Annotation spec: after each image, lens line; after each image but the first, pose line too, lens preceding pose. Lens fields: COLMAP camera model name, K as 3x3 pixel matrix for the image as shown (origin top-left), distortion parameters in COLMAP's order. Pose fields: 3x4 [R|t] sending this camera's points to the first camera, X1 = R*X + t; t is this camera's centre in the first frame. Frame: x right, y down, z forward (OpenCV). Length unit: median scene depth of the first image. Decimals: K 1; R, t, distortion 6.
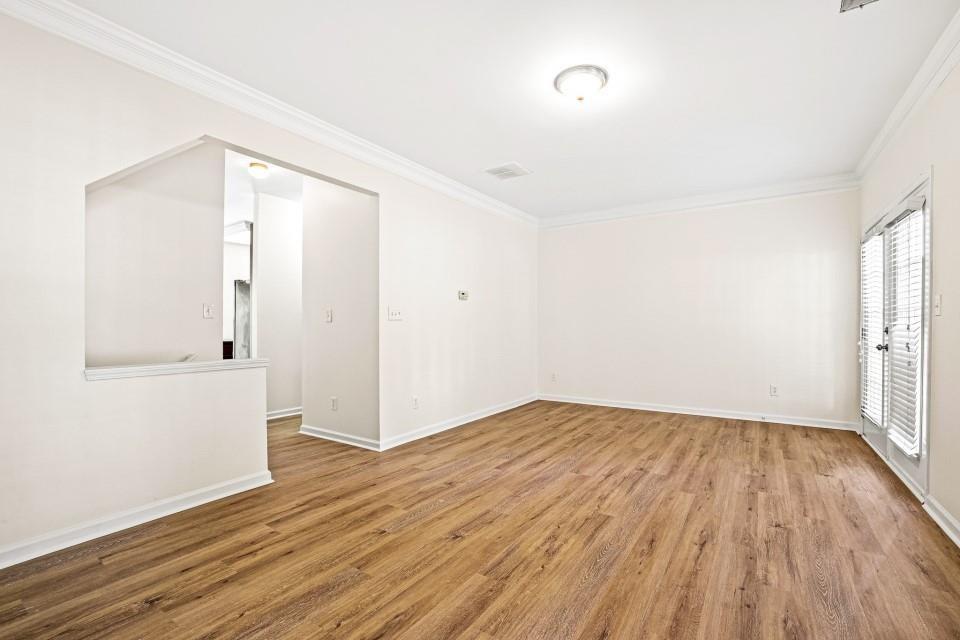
lens RADIAL K [[418.9, 0, 480.5], [0, 418.9, 329.3], [0, 0, 1]] dist [-0.022417, 0.004897]
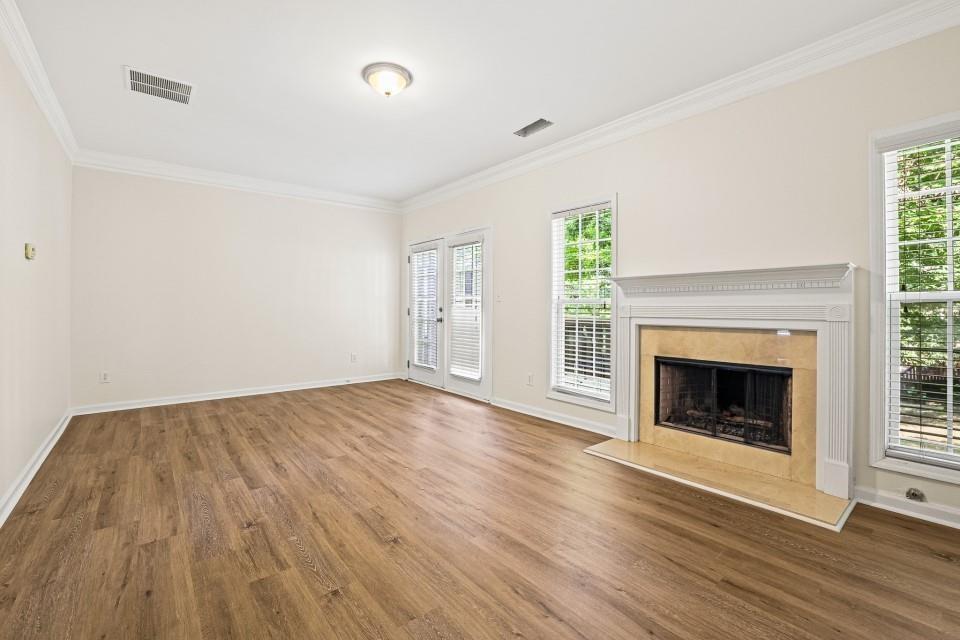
lens RADIAL K [[418.9, 0, 480.3], [0, 418.9, 310.0], [0, 0, 1]] dist [-0.022417, 0.004897]
pose [[0.292629, -0.002135, 0.956224, -0.590178], [0.000649, 0.999998, 0.002034, 0.001592], [-0.956226, 0.000026, 0.292629, 0.390259]]
